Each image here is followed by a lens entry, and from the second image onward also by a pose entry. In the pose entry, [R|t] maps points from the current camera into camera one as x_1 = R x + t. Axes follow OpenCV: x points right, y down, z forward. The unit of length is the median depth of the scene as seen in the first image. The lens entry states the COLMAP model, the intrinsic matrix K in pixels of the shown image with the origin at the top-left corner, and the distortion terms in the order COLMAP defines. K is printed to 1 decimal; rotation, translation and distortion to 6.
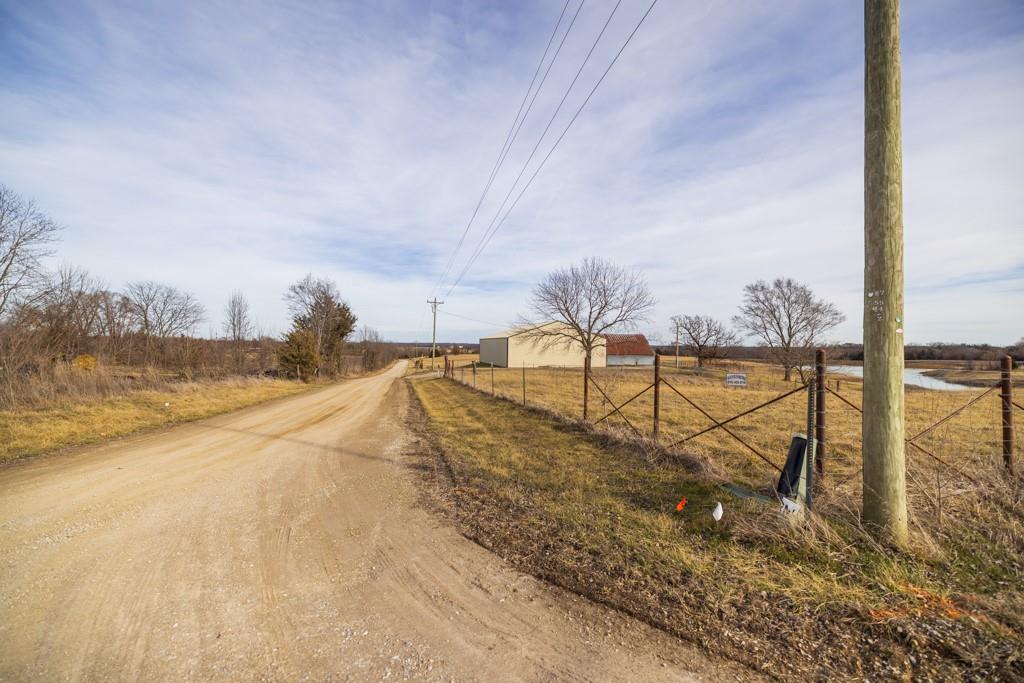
lens RADIAL K [[425.0, 0, 509.8], [0, 425.0, 339.2], [0, 0, 1]] dist [0.000298, -0.000112]
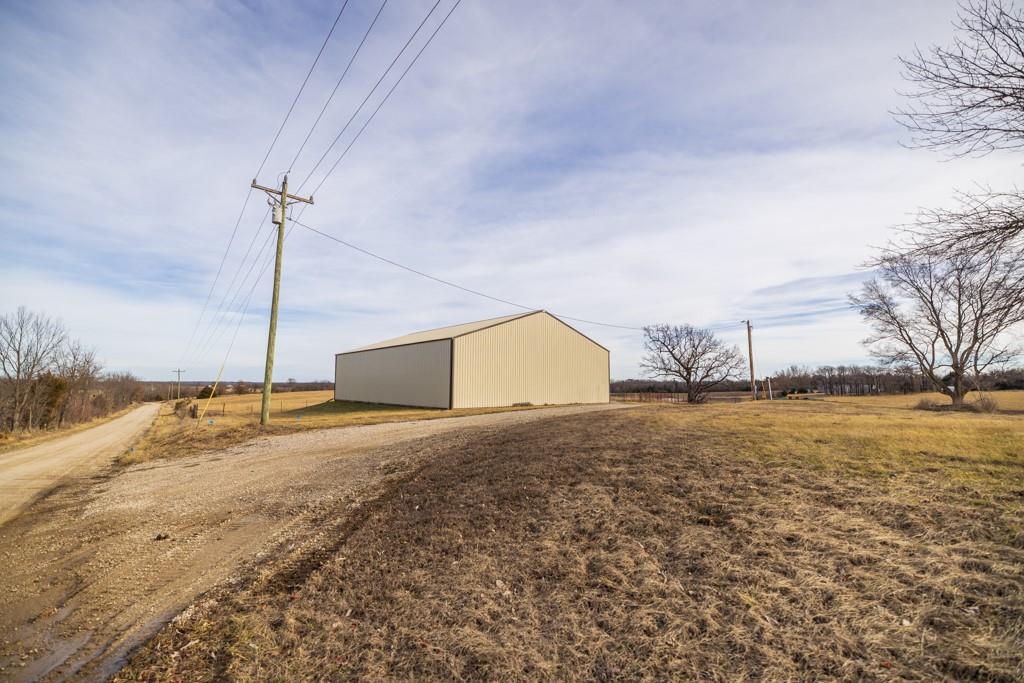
lens RADIAL K [[433.4, 0, 511.7], [0, 433.4, 364.2], [0, 0, 1]] dist [-0.001373, -0.000150]
pose [[0.902613, 0.012499, 0.430271, -0.354196], [0.000595, 0.999541, -0.030284, 0.091258], [-0.430452, 0.027591, 0.902191, 1.471583]]
